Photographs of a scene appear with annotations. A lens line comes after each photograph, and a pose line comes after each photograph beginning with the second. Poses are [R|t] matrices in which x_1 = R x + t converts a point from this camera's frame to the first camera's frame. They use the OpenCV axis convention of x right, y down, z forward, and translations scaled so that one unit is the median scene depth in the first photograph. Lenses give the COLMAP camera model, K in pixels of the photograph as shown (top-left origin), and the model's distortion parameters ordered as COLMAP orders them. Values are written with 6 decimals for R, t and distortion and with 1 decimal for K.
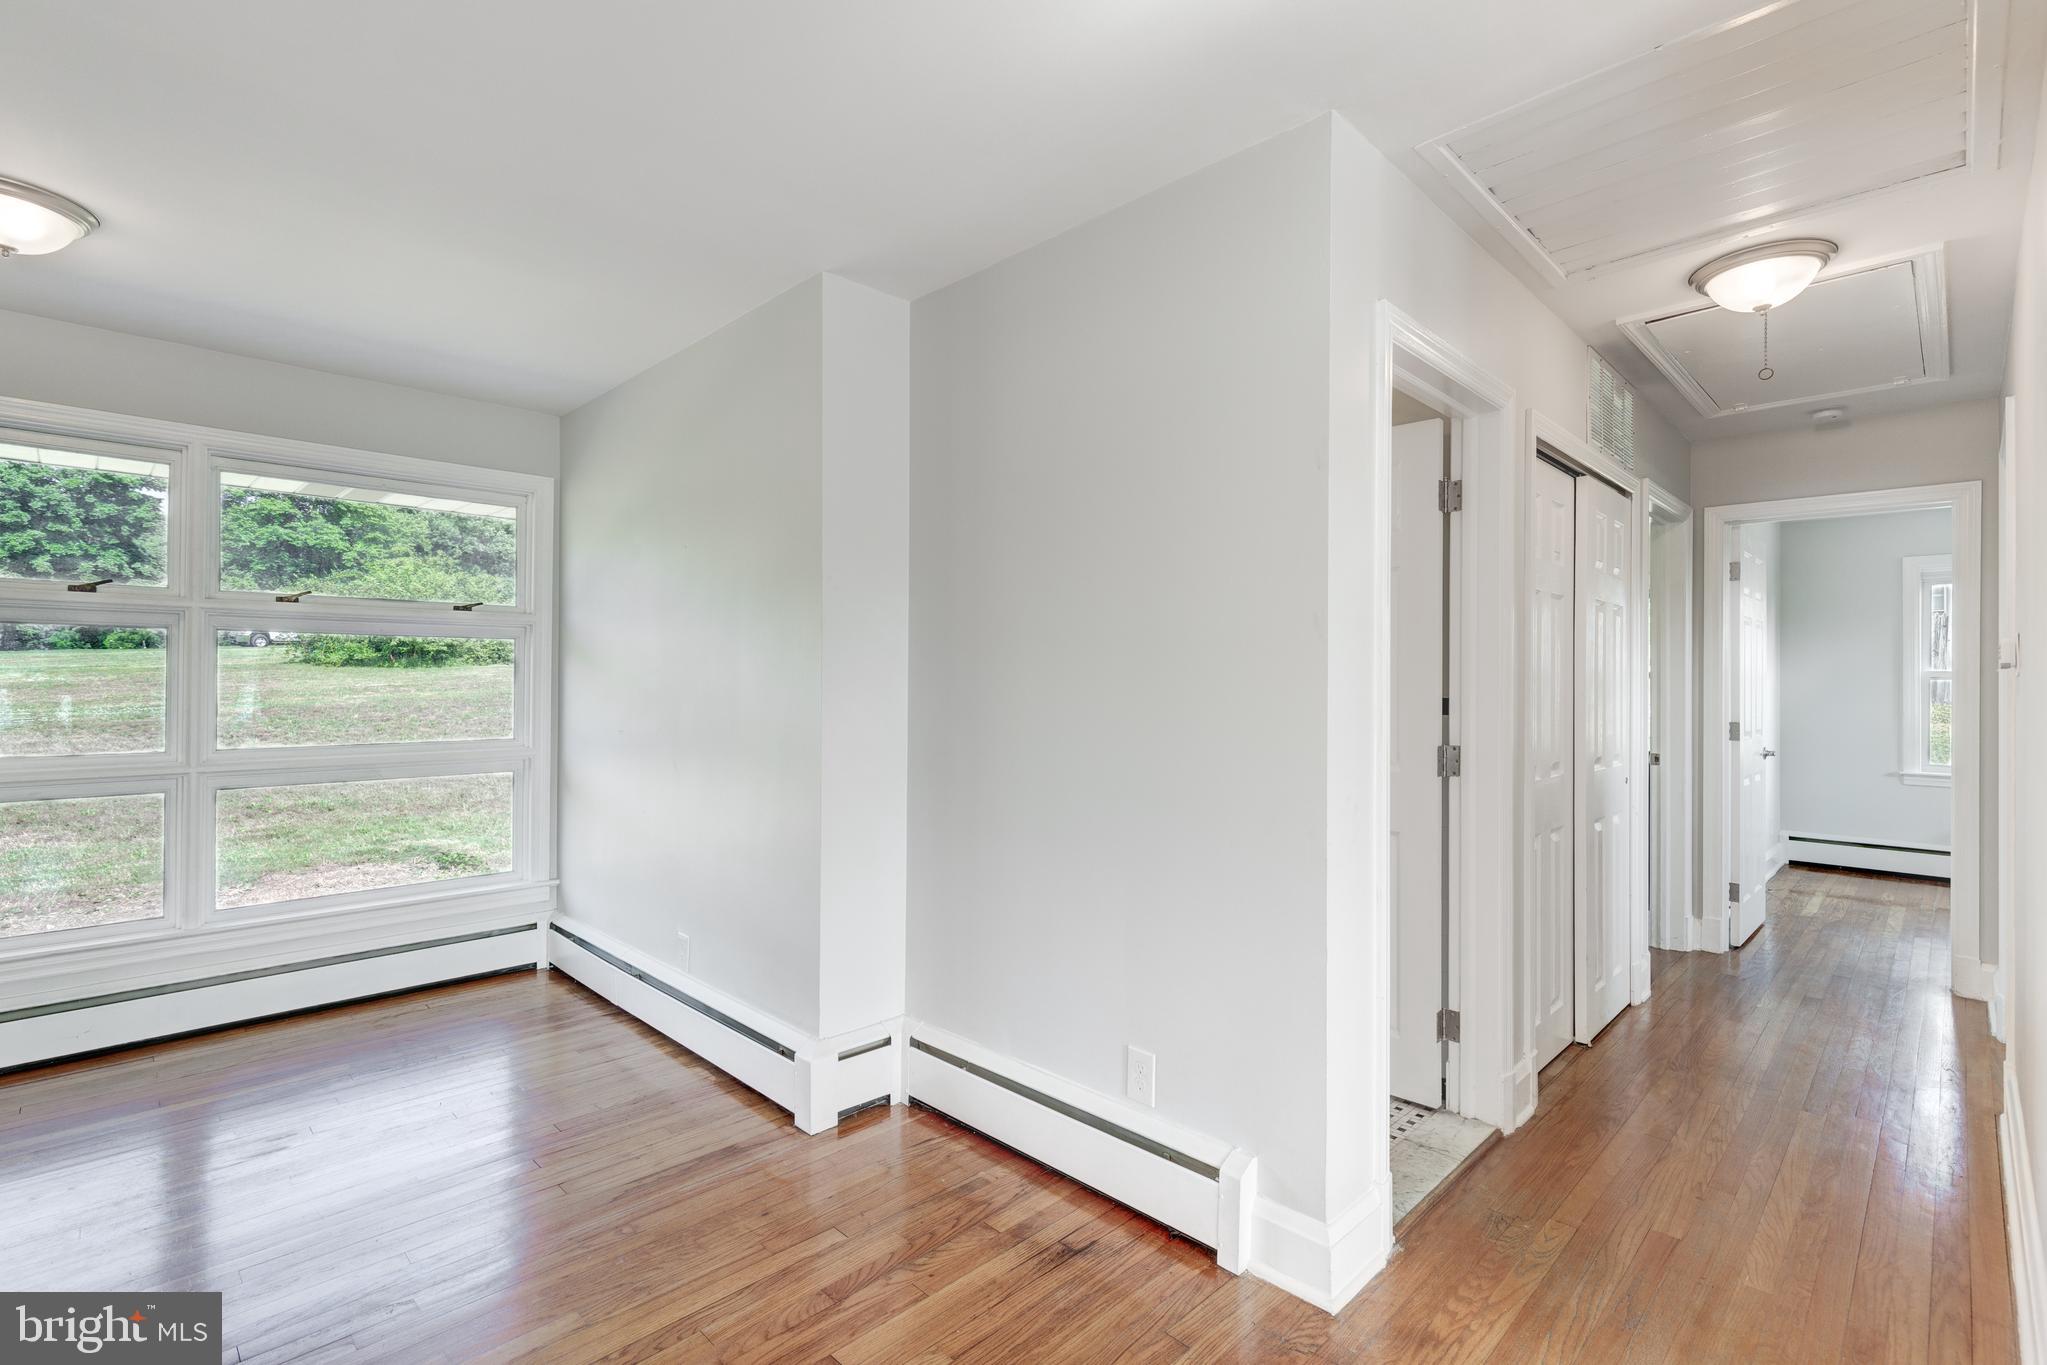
lens RADIAL K [[956.5, 0, 1007.3], [0, 956.5, 679.5], [0, 0, 1]] dist [0.004273, -0.000005]
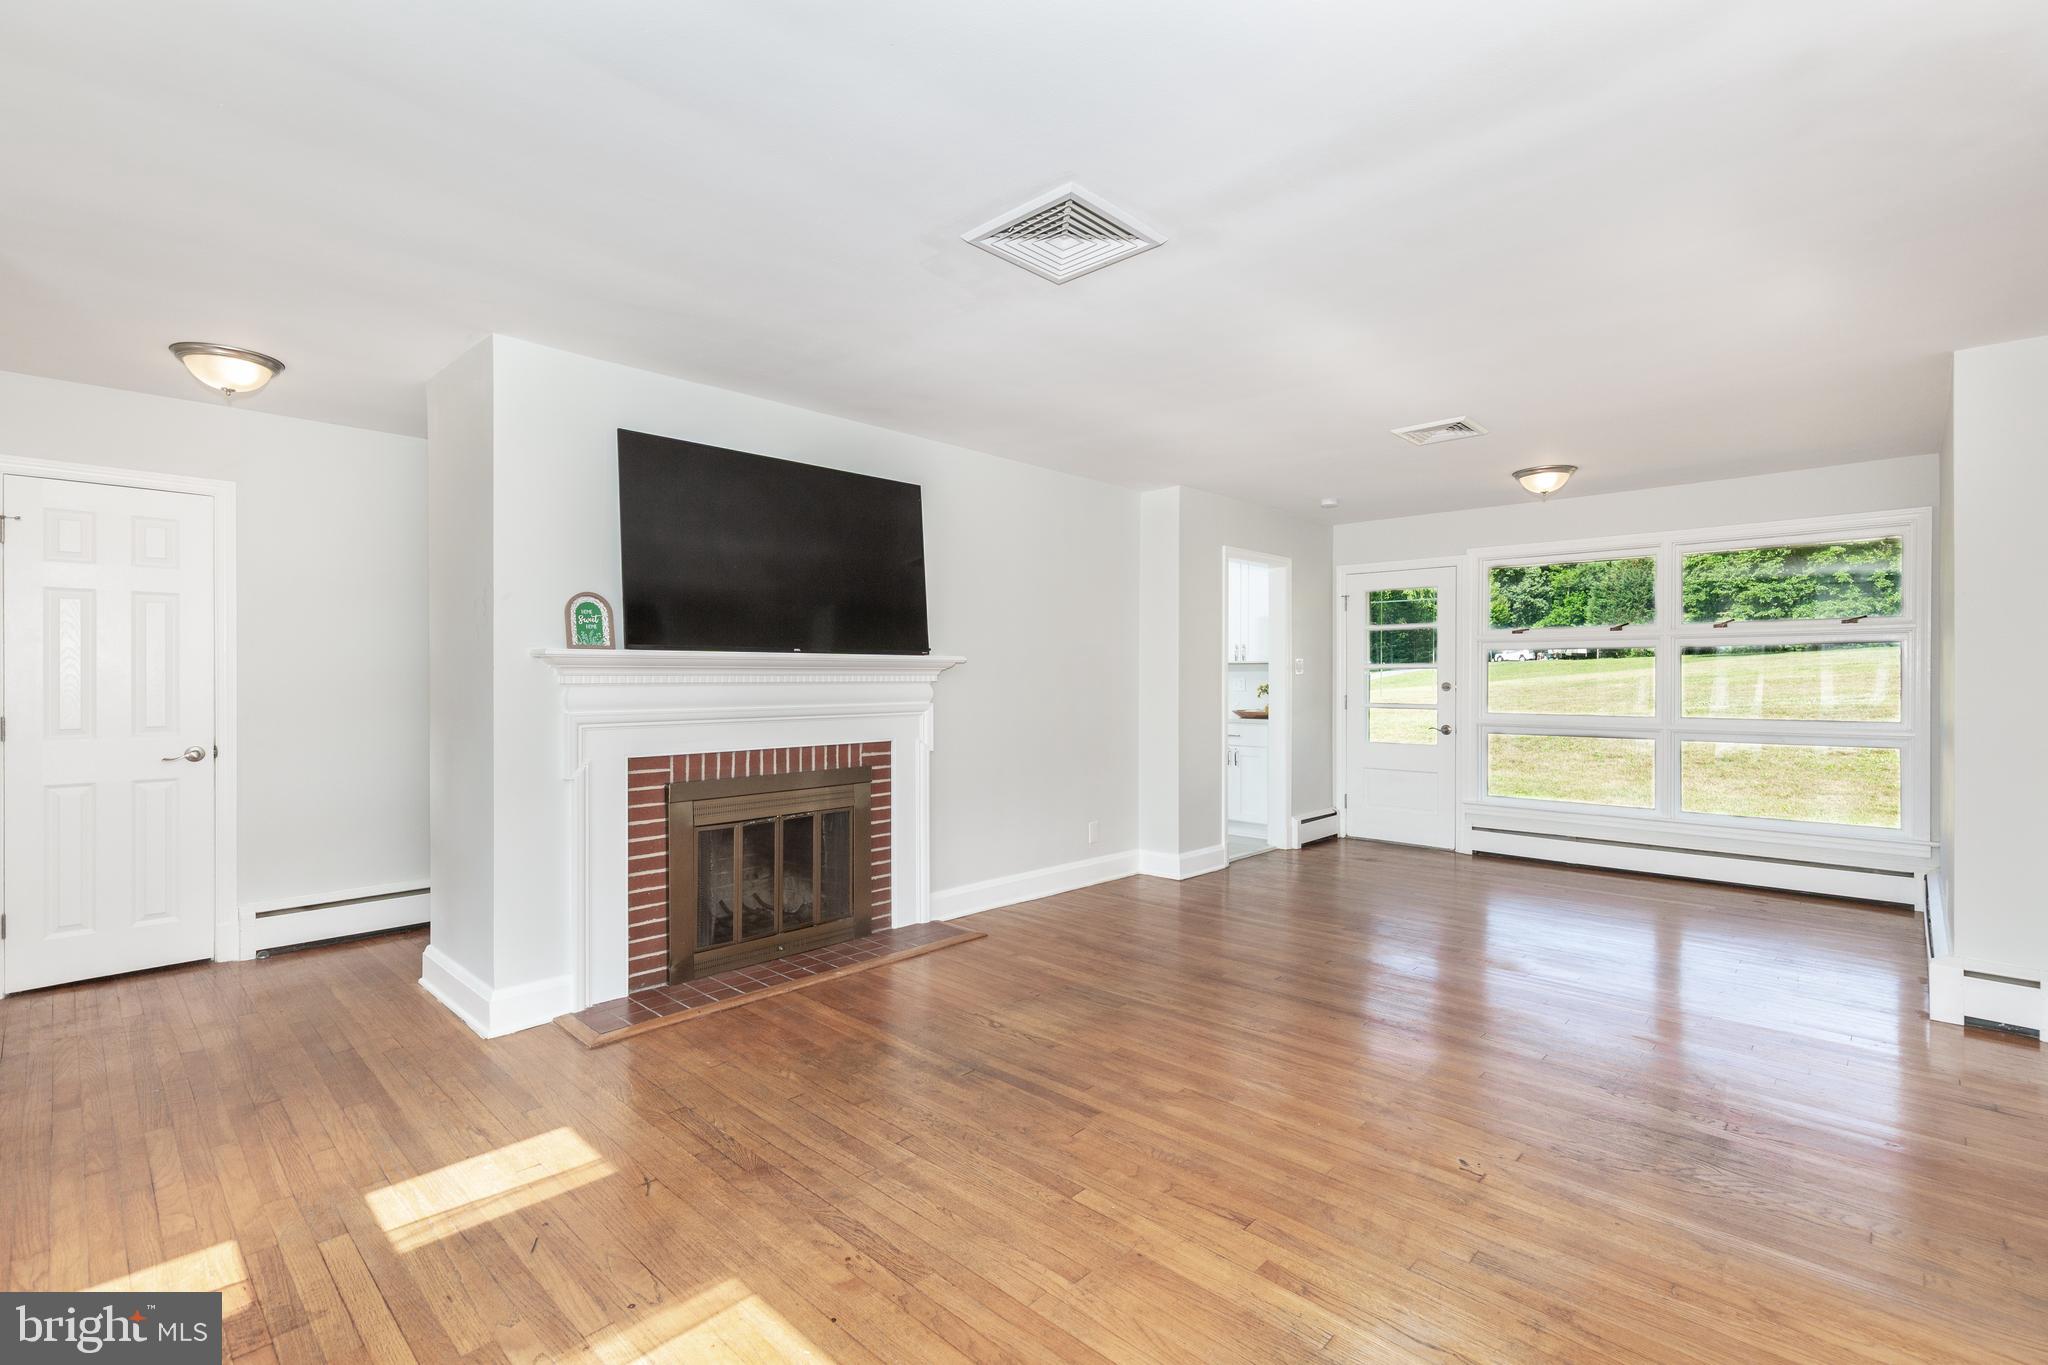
lens RADIAL K [[908.4, 0, 1024.0], [0, 908.4, 682.5], [0, 0, 1]] dist [0.000616, -0.000576]
pose [[0.035152, 0.004856, -0.999370, 0.938943], [0.002256, 0.999985, 0.004938, 0.003310], [0.999379, -0.002428, 0.035141, -0.267553]]
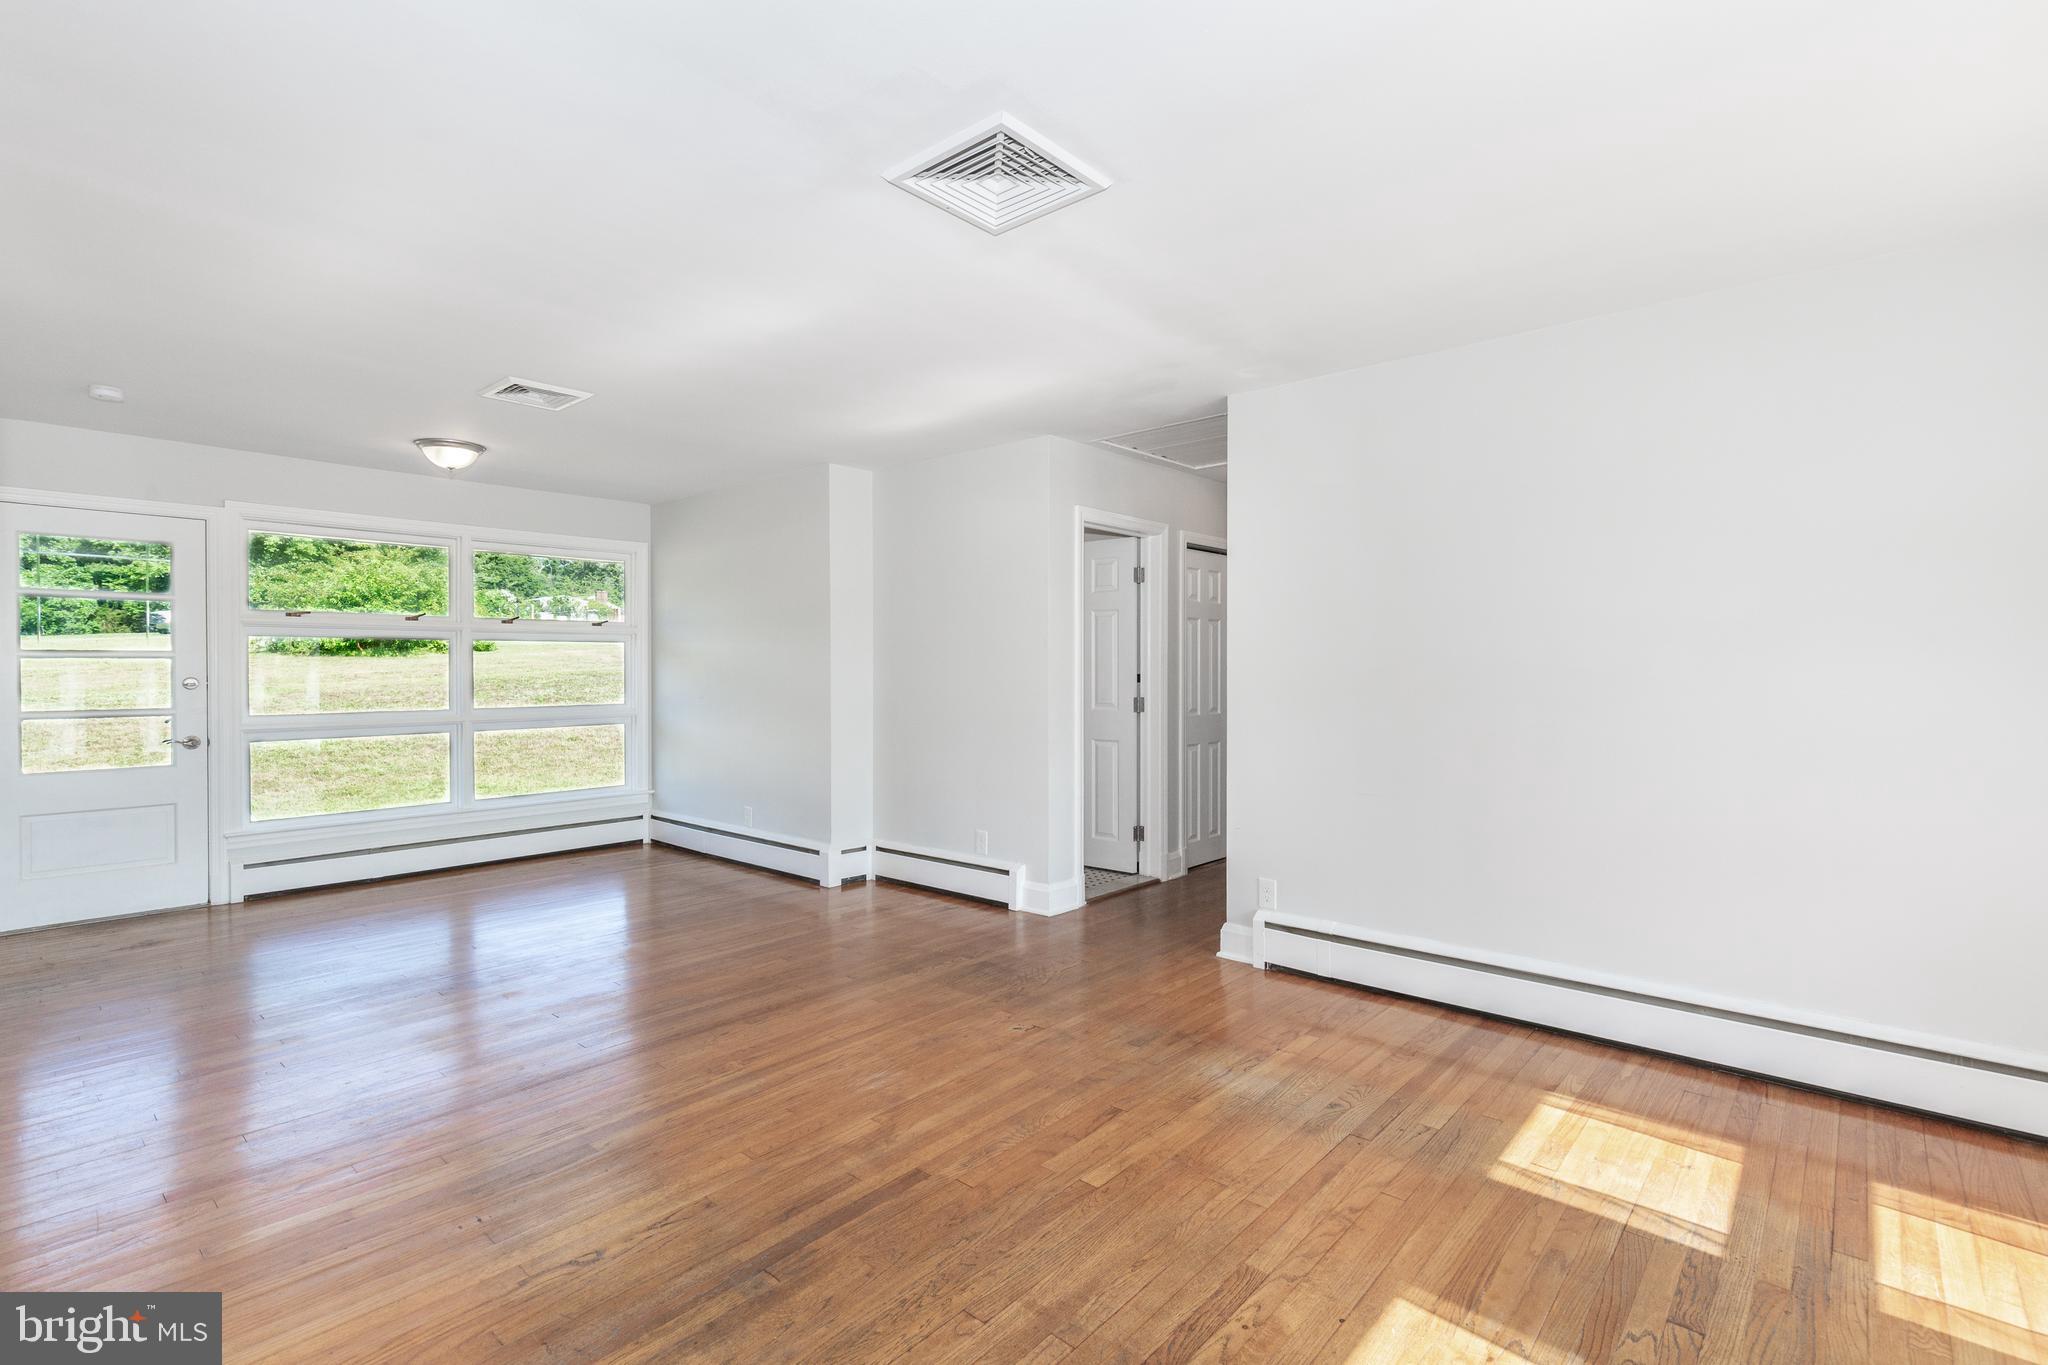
lens RADIAL K [[957.0, 0, 1007.8], [0, 957.0, 679.5], [0, 0, 1]] dist [0.004273, -0.000005]
pose [[0.998181, -0.004297, 0.060136, 0.053702], [0.003369, 0.999874, 0.015523, -0.002445], [-0.060195, -0.015292, 0.998069, -1.002910]]
